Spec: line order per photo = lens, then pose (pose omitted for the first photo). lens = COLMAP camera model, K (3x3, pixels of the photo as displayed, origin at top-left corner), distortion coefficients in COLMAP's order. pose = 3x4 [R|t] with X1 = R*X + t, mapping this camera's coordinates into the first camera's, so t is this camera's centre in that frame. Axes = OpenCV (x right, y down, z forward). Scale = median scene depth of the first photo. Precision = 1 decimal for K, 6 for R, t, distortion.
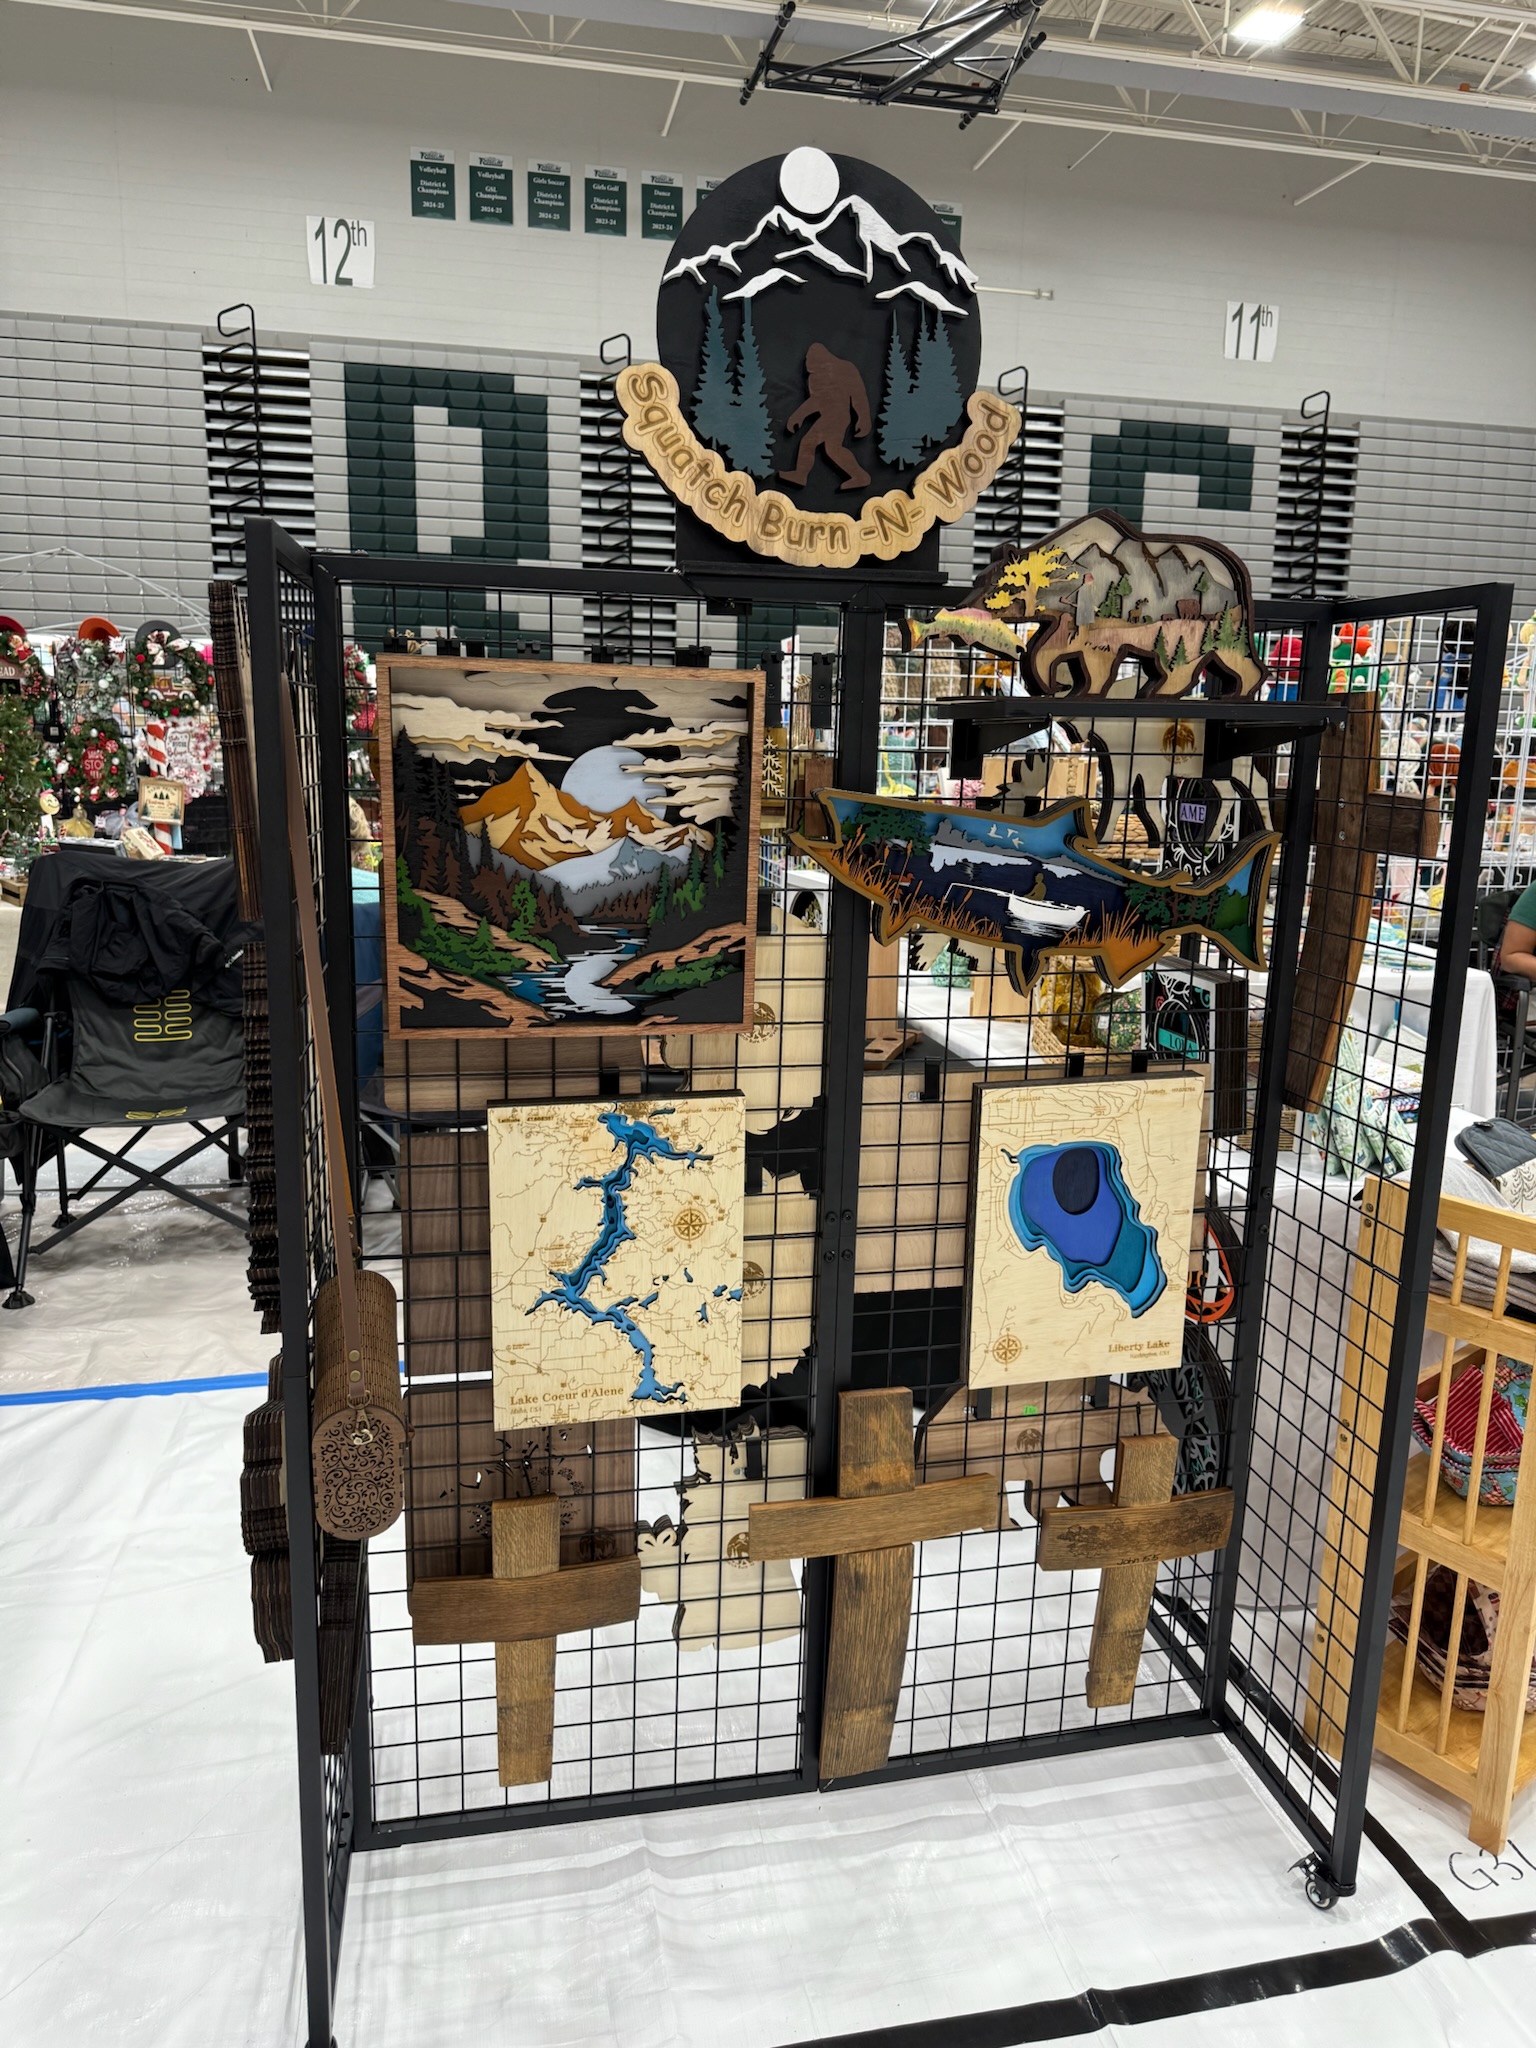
lens RADIAL K [[1457.8, 0, 765.0], [0, 1457.8, 1022.9], [0, 0, 1]] dist [0.020976, -0.026199]
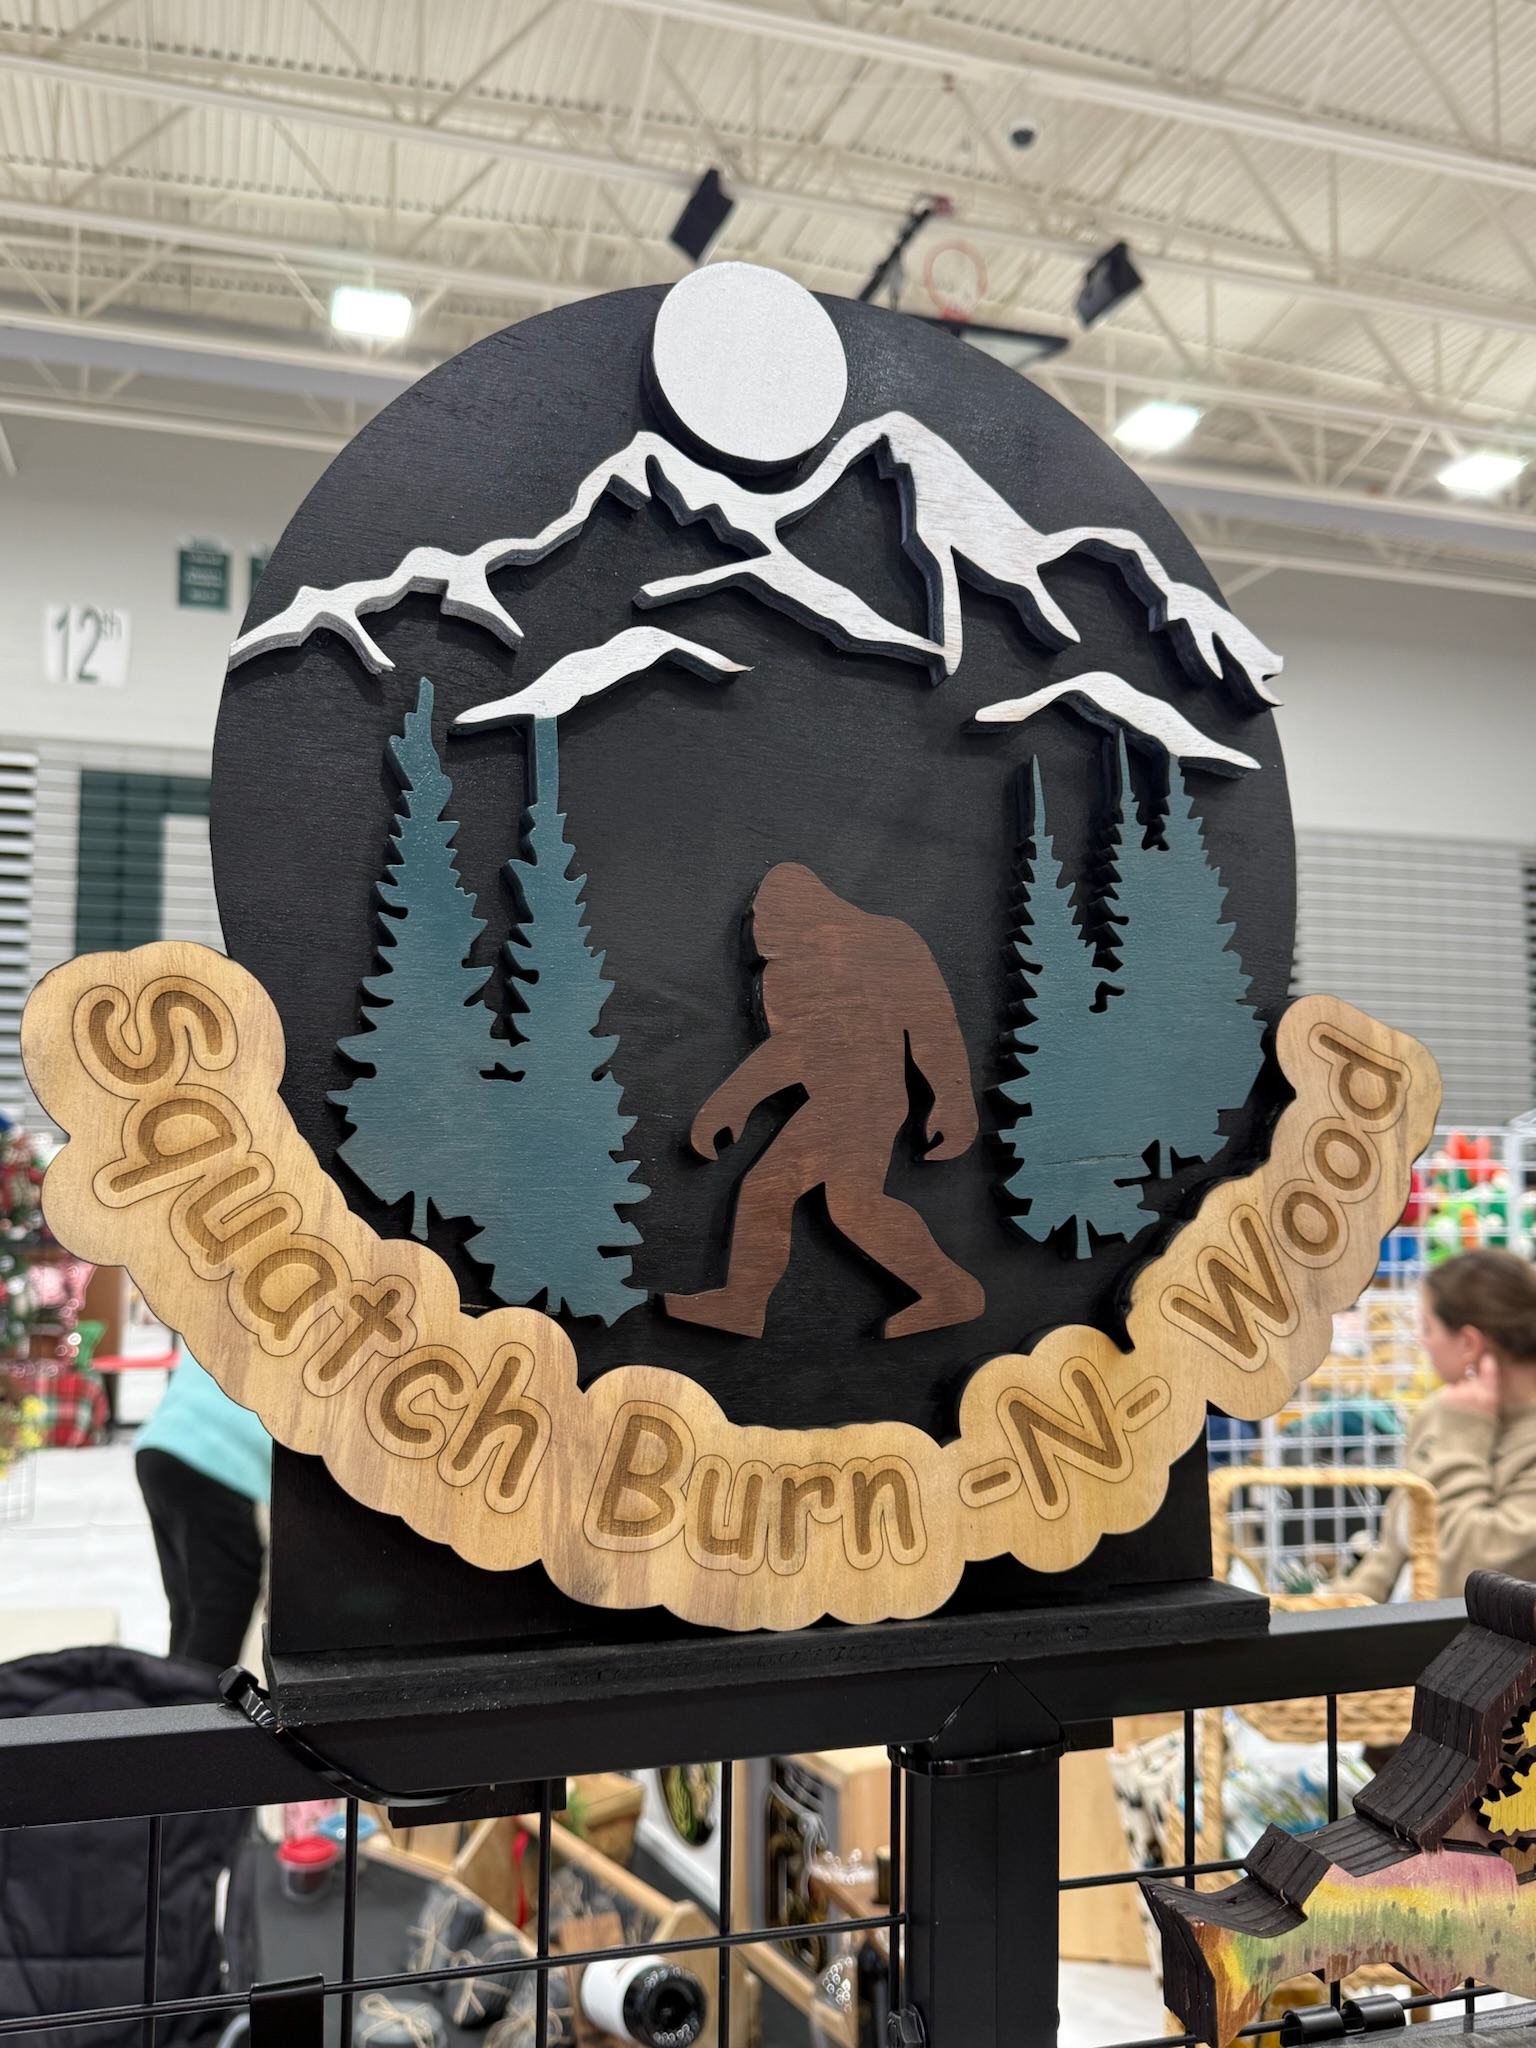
lens RADIAL K [[1774.2, 0, 763.7], [0, 1774.2, 1027.4], [0, 0, 1]] dist [0.089852, -0.014067]
pose [[0.995967, -0.009404, 0.089228, -0.001225], [0.033662, 0.961011, -0.274452, -0.334316], [-0.083168, 0.276349, 0.957452, 0.667547]]
